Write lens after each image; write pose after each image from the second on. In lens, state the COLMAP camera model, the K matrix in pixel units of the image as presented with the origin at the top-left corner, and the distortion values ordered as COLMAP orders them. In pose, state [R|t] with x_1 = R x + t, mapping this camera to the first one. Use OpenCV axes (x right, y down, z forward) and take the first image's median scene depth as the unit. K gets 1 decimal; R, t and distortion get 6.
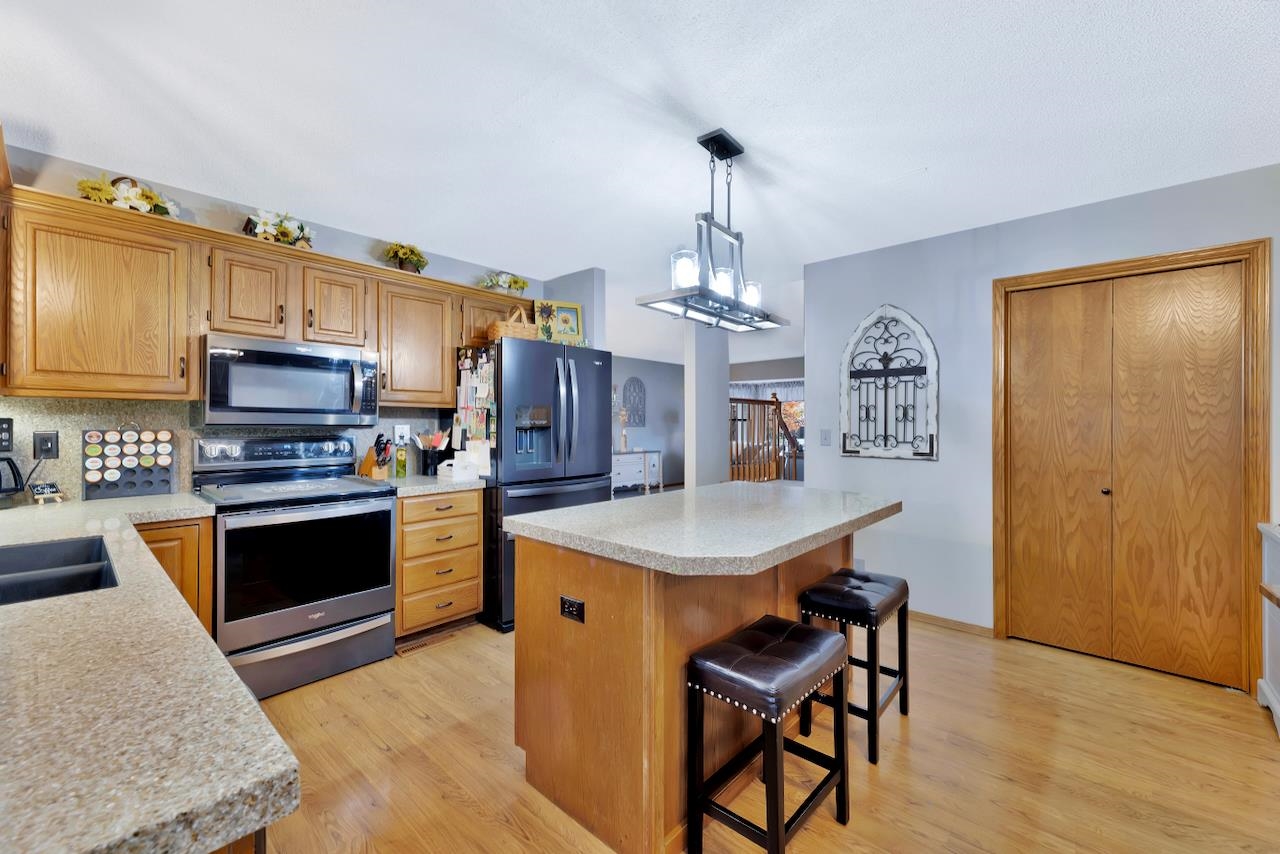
lens RADIAL K [[513.4, 0, 648.5], [0, 513.4, 423.7], [0, 0, 1]] dist [0.001911, -0.000191]
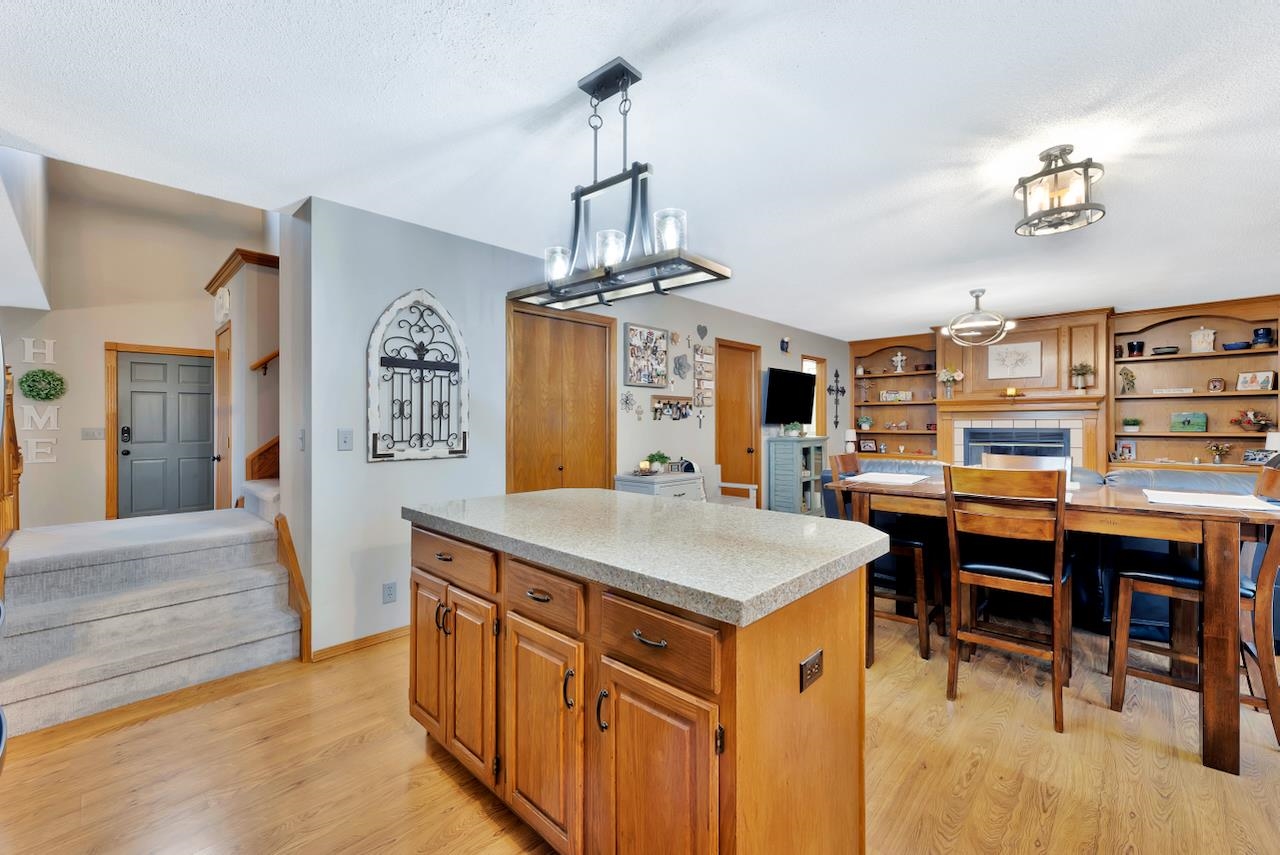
lens RADIAL K [[513.4, 0, 640.5], [0, 513.4, 418.8], [0, 0, 1]] dist [0.001911, -0.000191]
pose [[0.041121, -0.004753, 0.999143, -0.486894], [-0.003194, 0.999983, 0.004888, -0.011480], [-0.999149, -0.003393, 0.041105, 0.665646]]
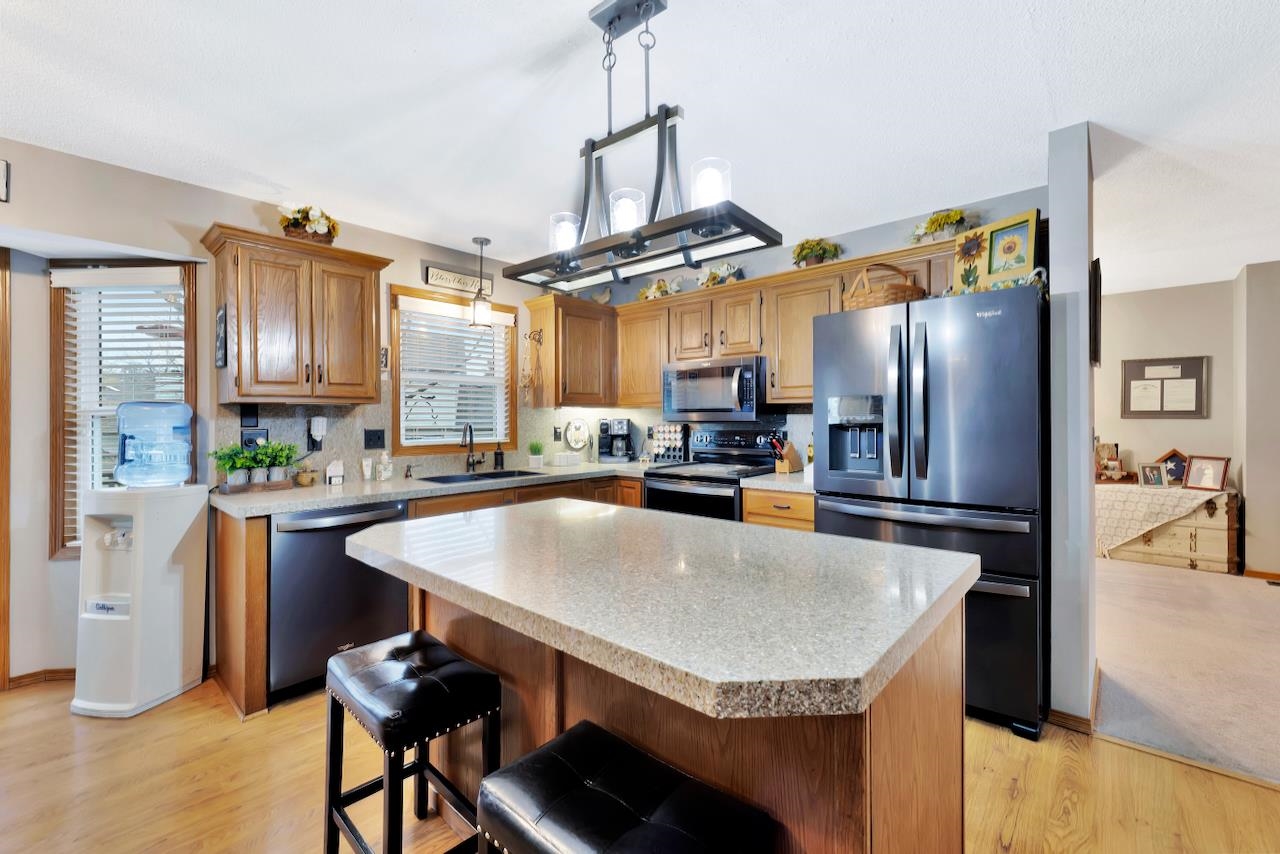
lens RADIAL K [[532.3, 0, 641.8], [0, 532.3, 424.4], [0, 0, 1]] dist [0.004733, 0.000365]
pose [[-0.011433, 0.008489, -0.999899, 0.618237], [0.009874, 0.999916, 0.008377, -0.003996], [0.999886, -0.009777, -0.011516, 0.748316]]
